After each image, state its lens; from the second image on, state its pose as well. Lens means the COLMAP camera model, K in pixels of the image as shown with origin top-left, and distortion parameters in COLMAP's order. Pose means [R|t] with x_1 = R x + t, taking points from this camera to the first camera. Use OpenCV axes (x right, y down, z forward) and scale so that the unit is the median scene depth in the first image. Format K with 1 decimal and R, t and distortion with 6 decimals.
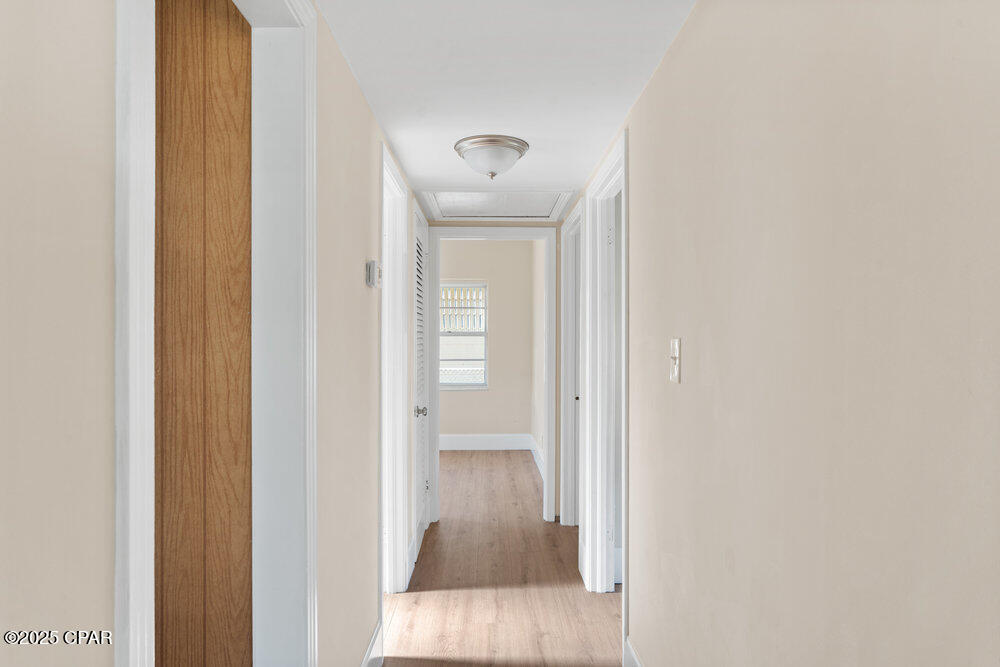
lens RADIAL K [[575.2, 0, 500.0], [0, 575.2, 333.5], [0, 0, 1]] dist [-0.000142, -0.000020]
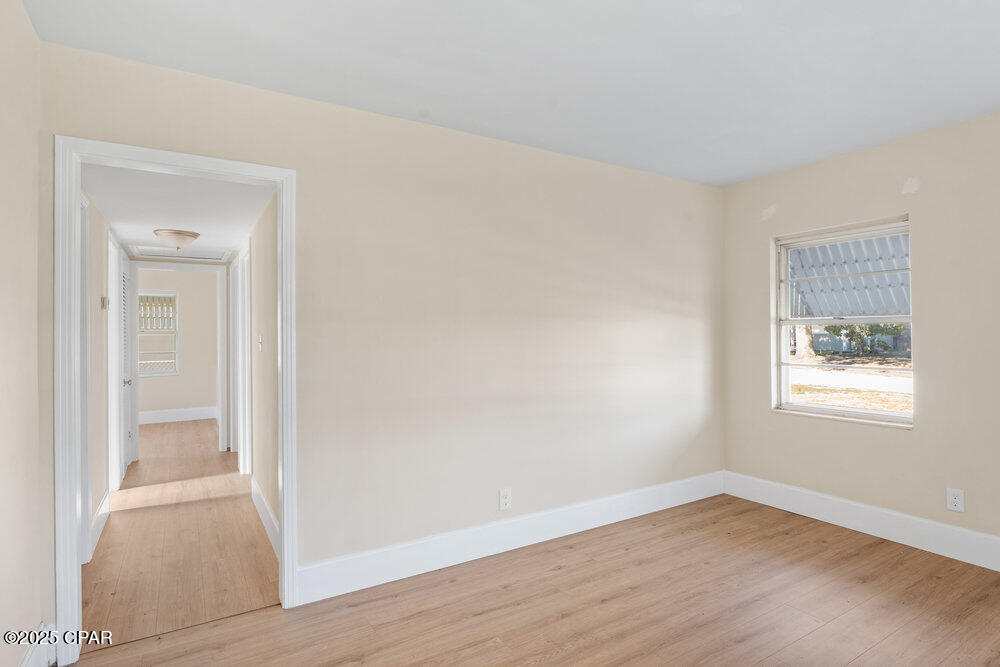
lens RADIAL K [[527.0, 0, 500.0], [0, 527.0, 333.5], [0, 0, 1]] dist [-0.005550, -0.000489]
pose [[0.865352, -0.004983, 0.501140, 0.026288], [0.001860, 0.999976, 0.006731, -0.006371], [-0.501161, -0.004893, 0.865340, -0.756192]]
